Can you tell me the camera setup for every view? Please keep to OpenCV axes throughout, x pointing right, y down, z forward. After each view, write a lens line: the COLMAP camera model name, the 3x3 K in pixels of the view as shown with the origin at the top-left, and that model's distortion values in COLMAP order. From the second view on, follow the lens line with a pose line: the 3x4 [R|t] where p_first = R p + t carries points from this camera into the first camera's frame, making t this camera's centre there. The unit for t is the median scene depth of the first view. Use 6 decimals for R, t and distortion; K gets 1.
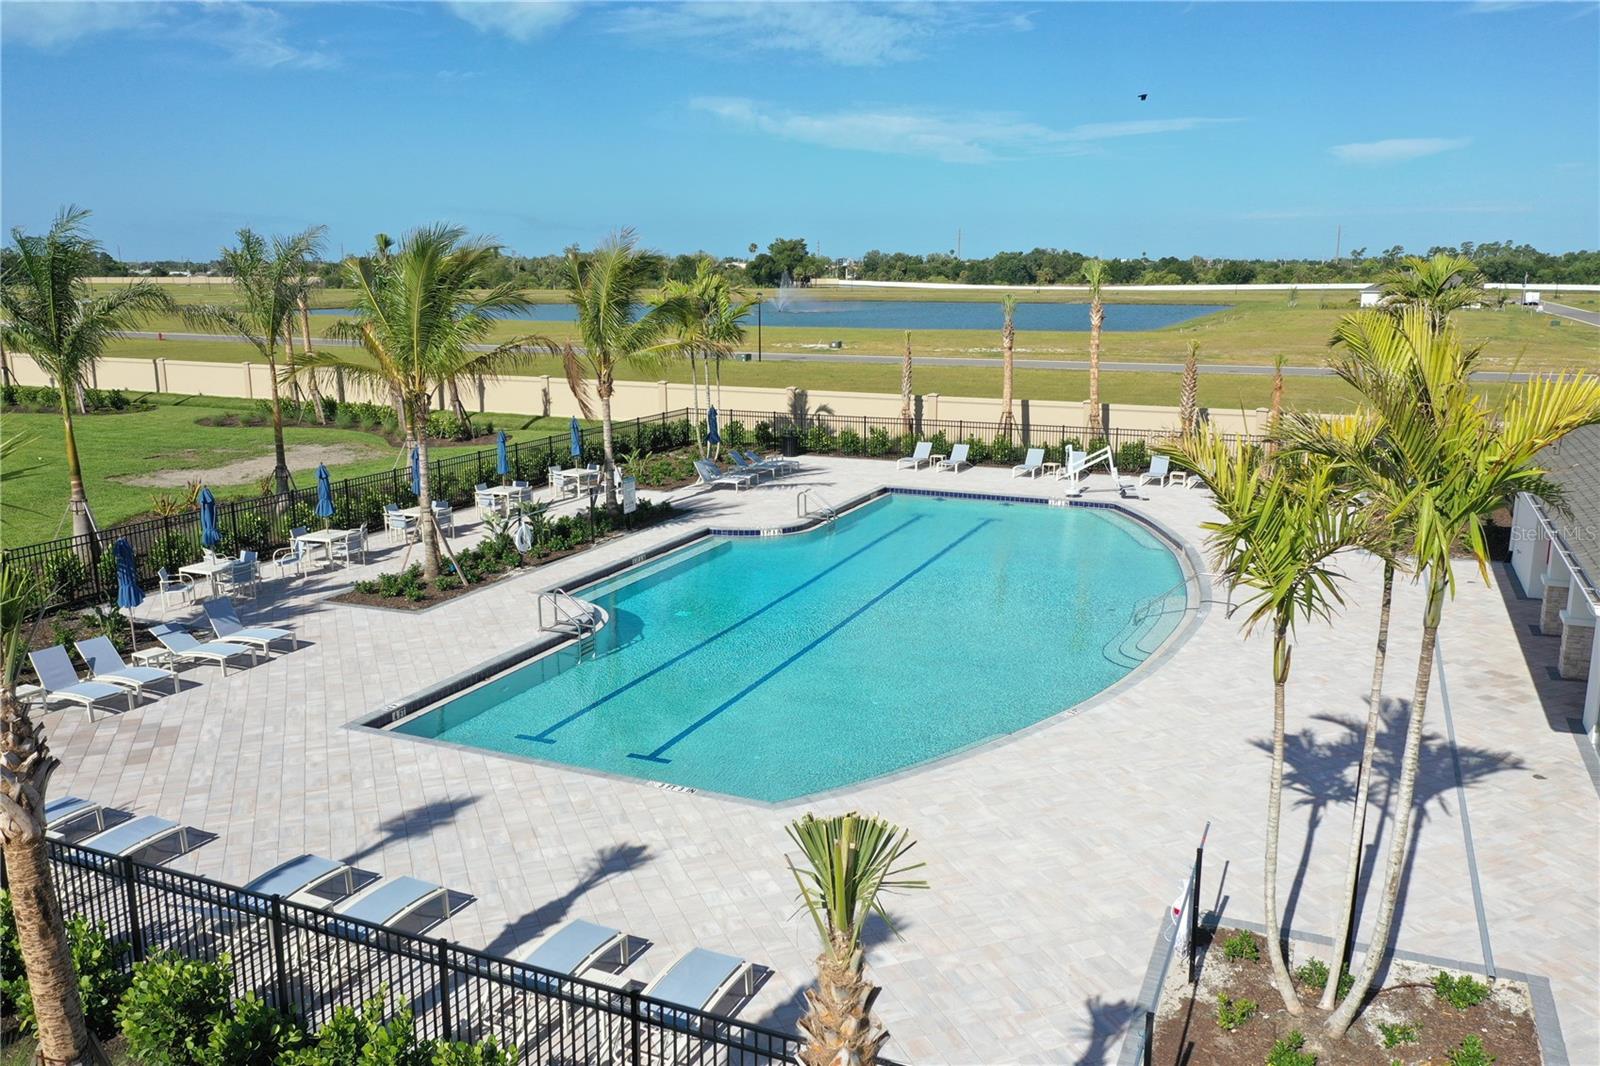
lens RADIAL K [[1270.3, 0, 781.1], [0, 1270.3, 532.8], [0, 0, 1]] dist [-0.005179, 0.003819]
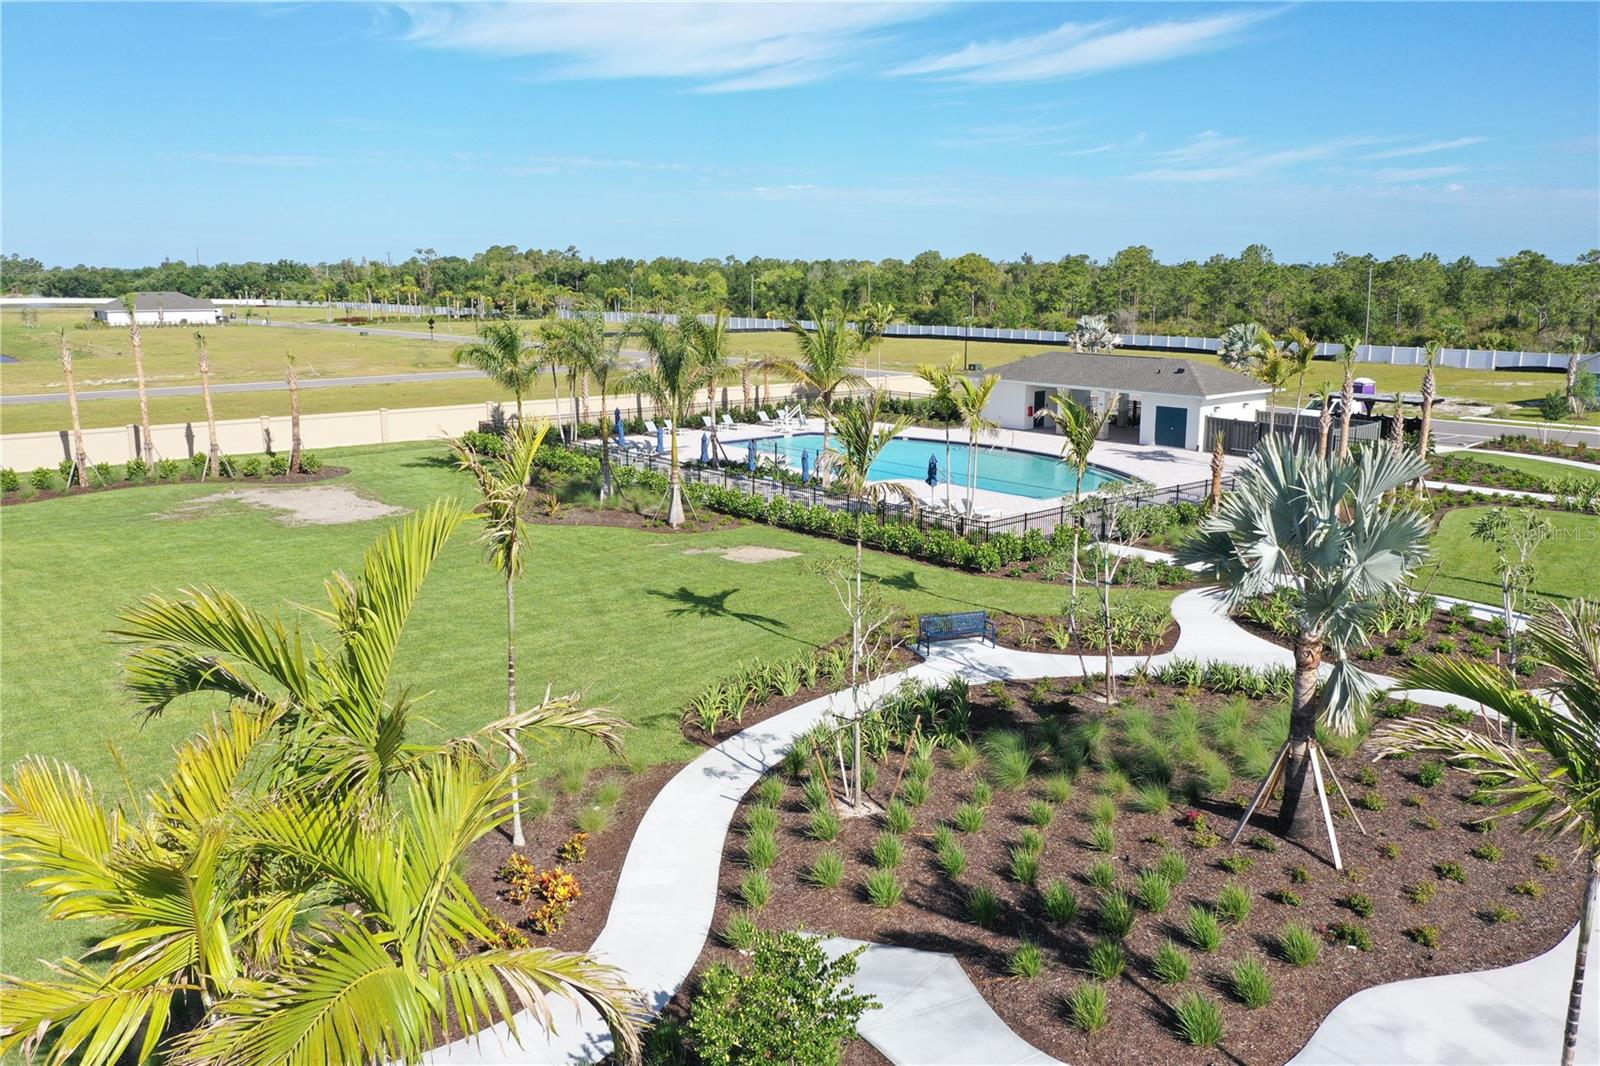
lens RADIAL K [[1257.8, 0, 764.7], [0, 1257.8, 618.5], [0, 0, 1]] dist [-0.002147, 0.004471]
pose [[0.435575, -0.237827, 0.868166, -0.283913], [0.184659, 0.967562, 0.172409, -0.017006], [-0.881008, 0.085217, 0.465363, 0.025659]]
